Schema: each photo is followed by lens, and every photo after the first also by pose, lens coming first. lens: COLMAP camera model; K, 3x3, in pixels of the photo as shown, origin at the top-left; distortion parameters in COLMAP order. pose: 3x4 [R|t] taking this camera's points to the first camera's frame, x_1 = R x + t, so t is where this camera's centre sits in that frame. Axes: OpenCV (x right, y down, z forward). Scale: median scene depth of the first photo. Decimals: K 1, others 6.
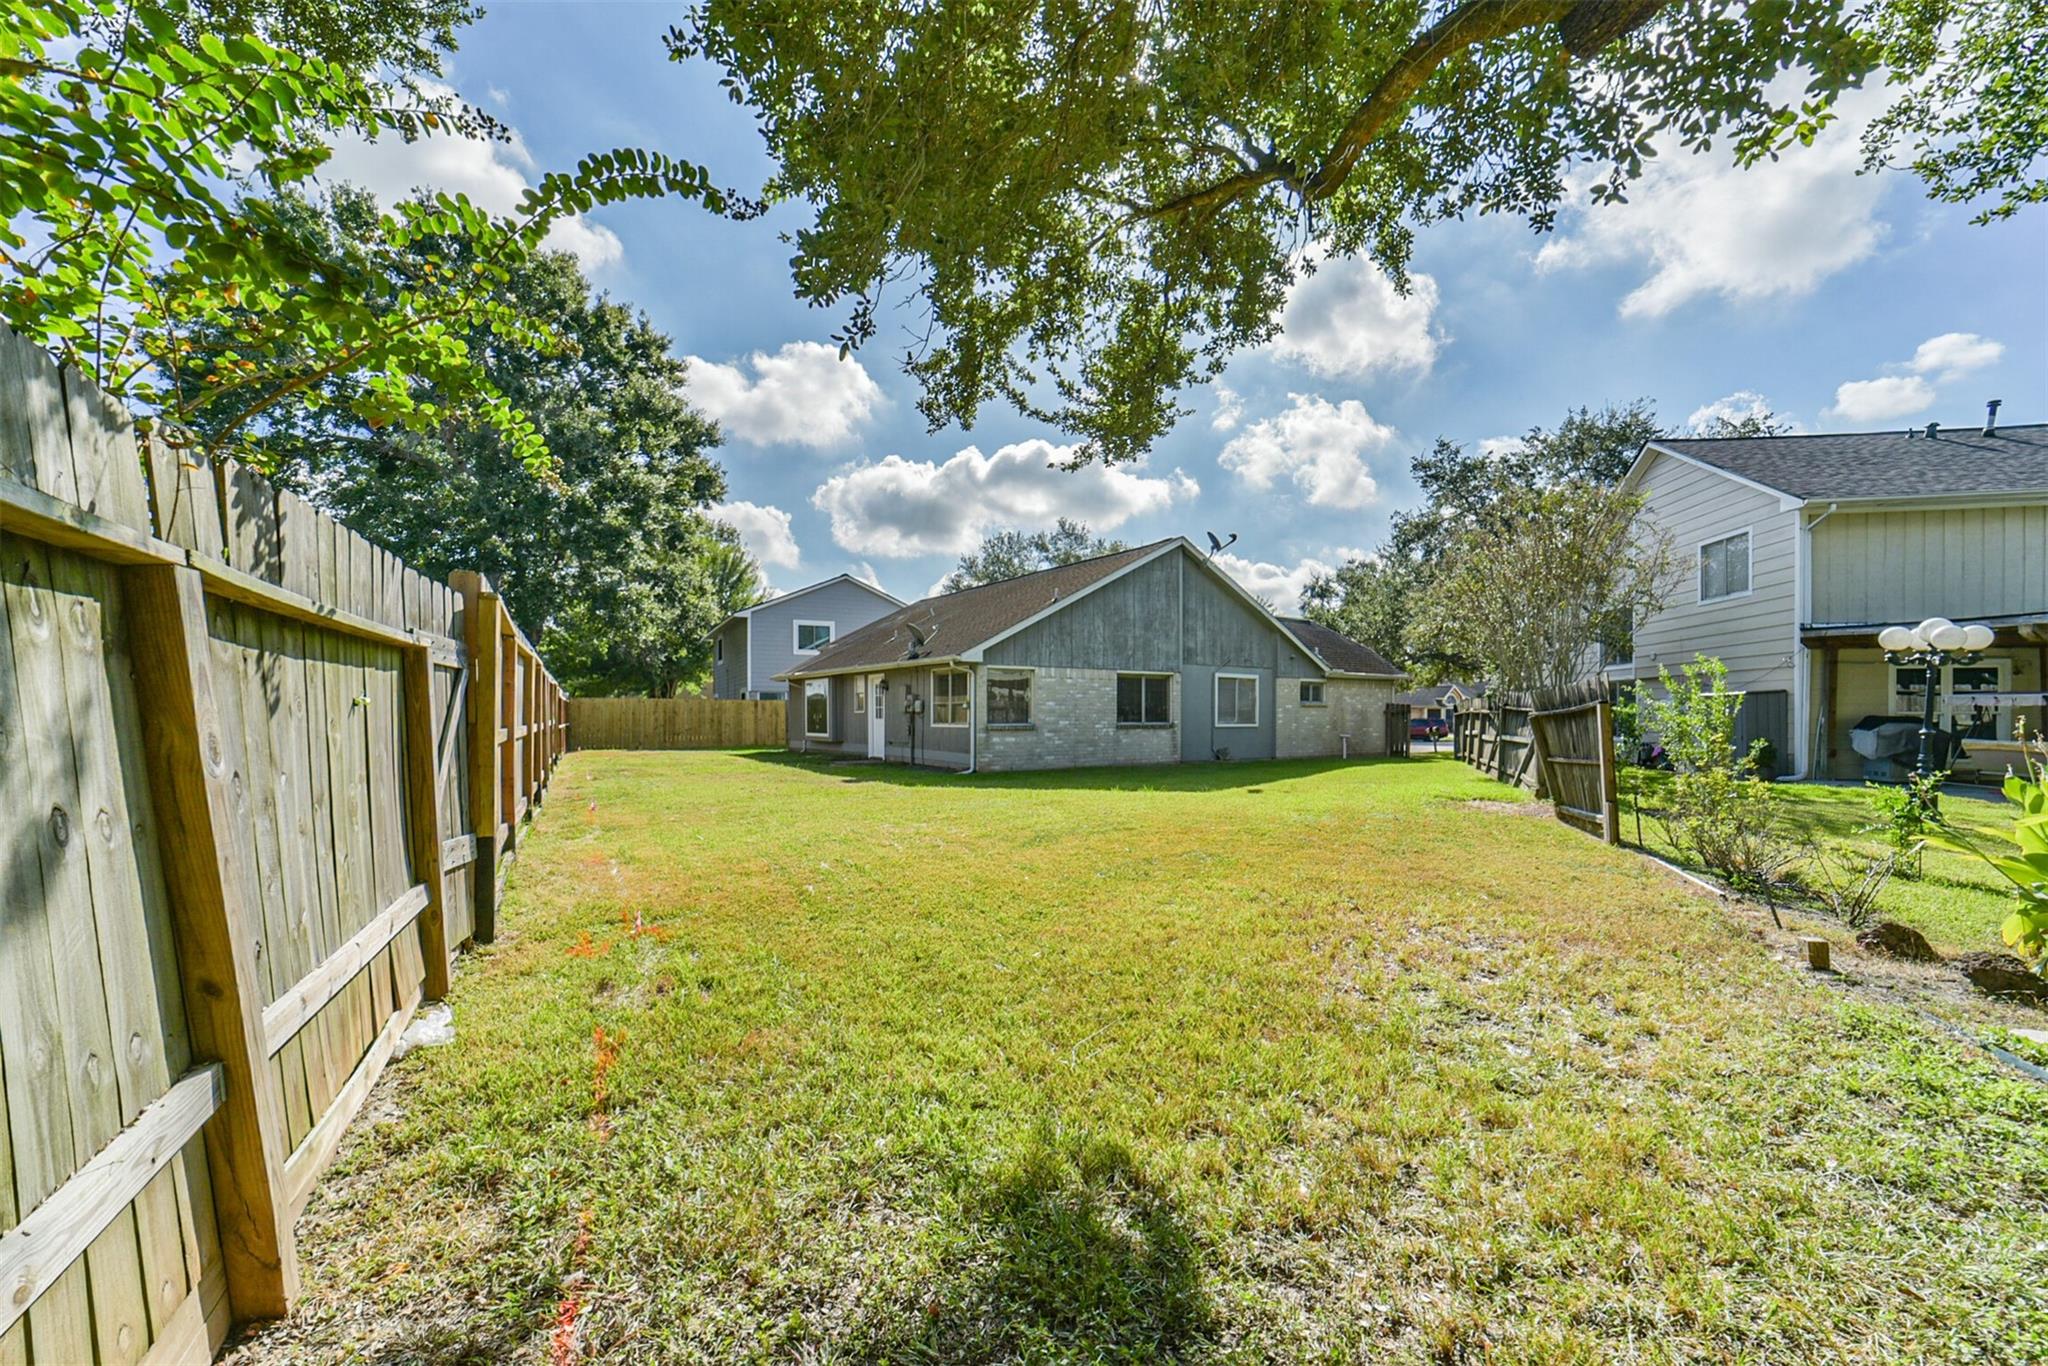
lens RADIAL K [[798.9, 0, 1030.9], [0, 798.9, 697.6], [0, 0, 1]] dist [-0.017555, 0.003426]
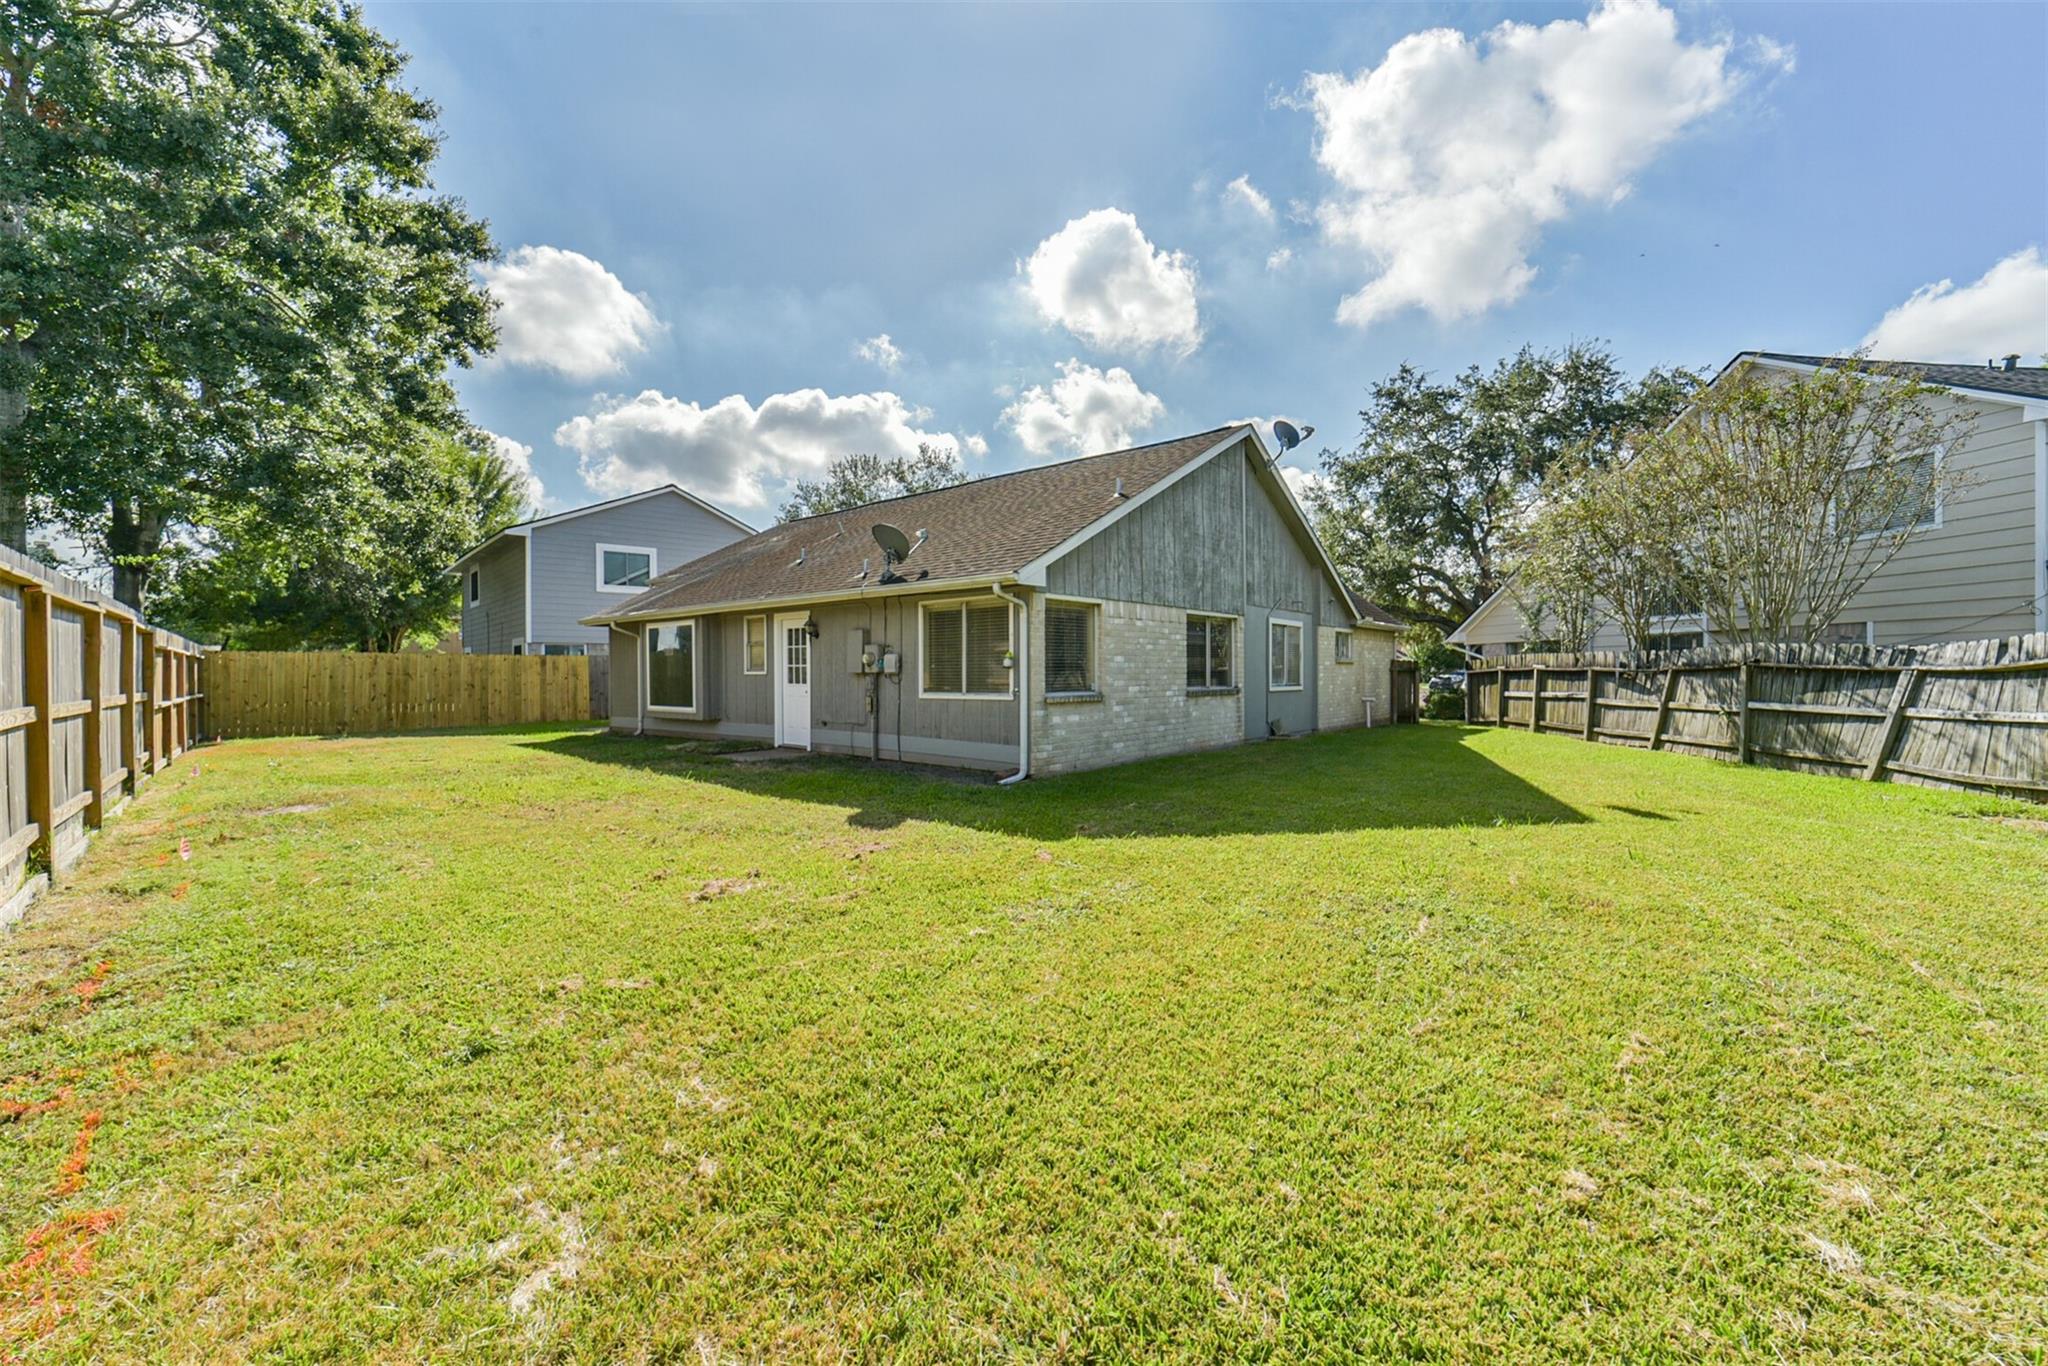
lens RADIAL K [[798.9, 0, 1016.4], [0, 798.9, 666.4], [0, 0, 1]] dist [-0.017555, 0.003426]
pose [[0.968429, -0.002997, 0.249270, -0.166956], [-0.000374, 0.999909, 0.013475, 0.003784], [-0.249288, -0.013142, 0.968340, 0.330648]]
